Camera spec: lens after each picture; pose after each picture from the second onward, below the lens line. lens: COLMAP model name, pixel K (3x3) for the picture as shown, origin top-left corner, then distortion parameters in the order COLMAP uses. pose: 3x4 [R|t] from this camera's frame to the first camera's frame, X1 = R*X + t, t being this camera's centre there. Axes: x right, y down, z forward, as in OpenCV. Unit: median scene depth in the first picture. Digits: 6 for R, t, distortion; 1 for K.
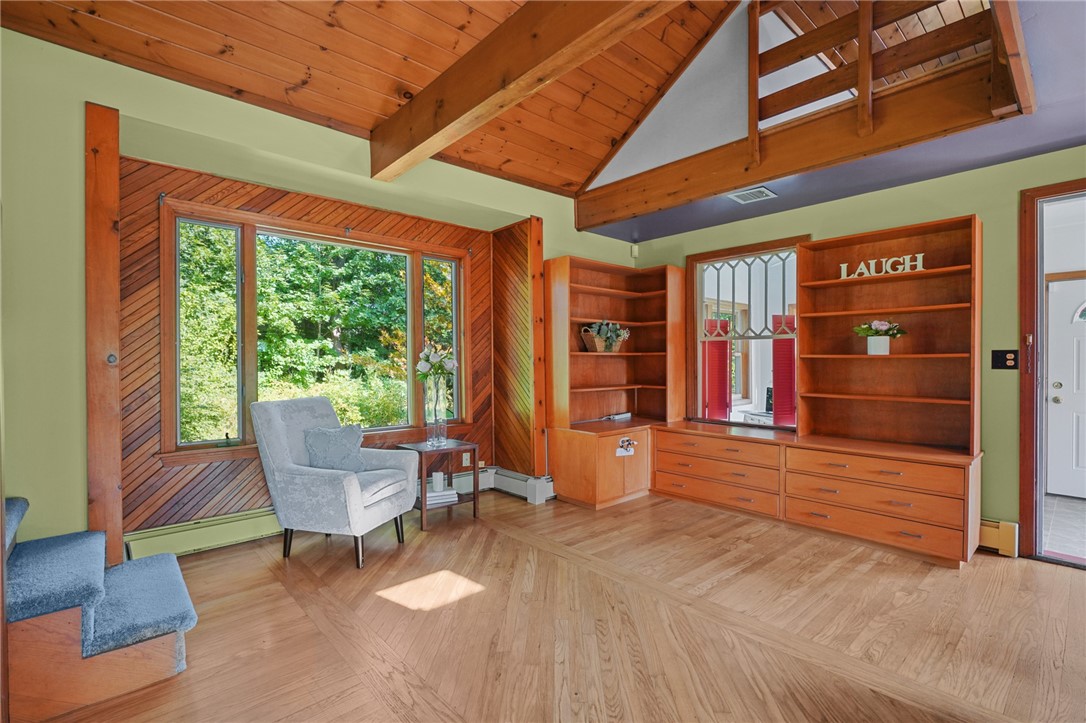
lens RADIAL K [[489.4, 0, 539.1], [0, 489.4, 365.4], [0, 0, 1]] dist [-0.007845, -0.000130]
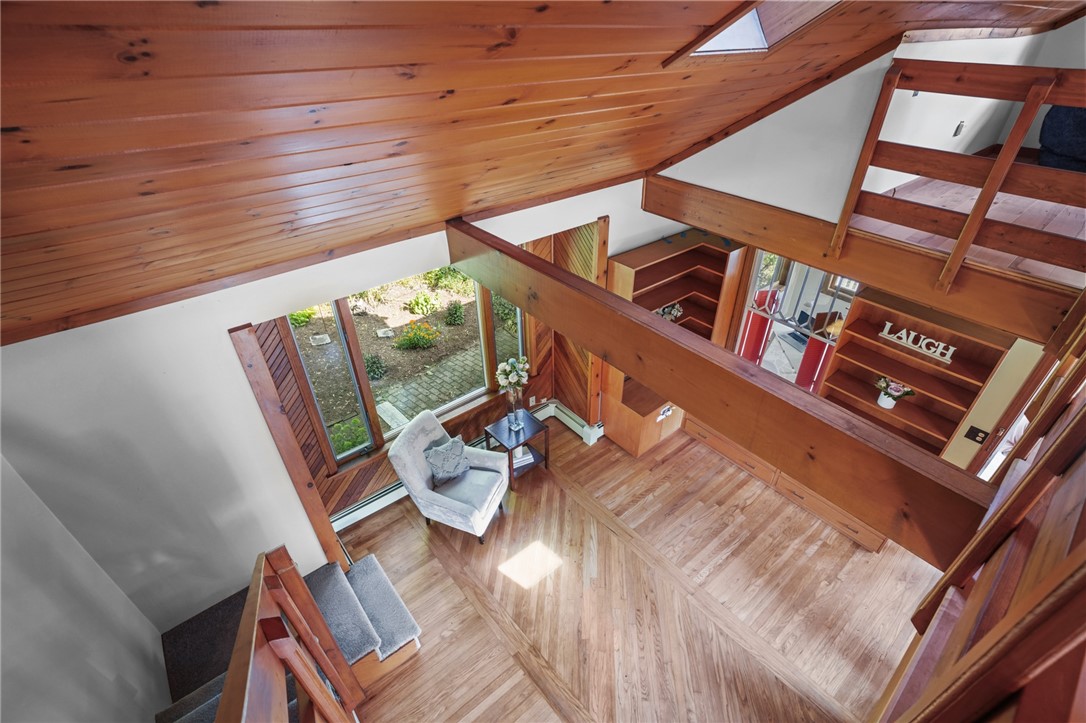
lens RADIAL K [[501.6, 0, 536.4], [0, 501.6, 355.4], [0, 0, 1]] dist [-0.075717, 0.028134]
pose [[0.999124, 0.014711, -0.039178, -0.139149], [0.009820, 0.827616, 0.561209, -0.921649], [0.040681, -0.561102, 0.826747, 0.044982]]
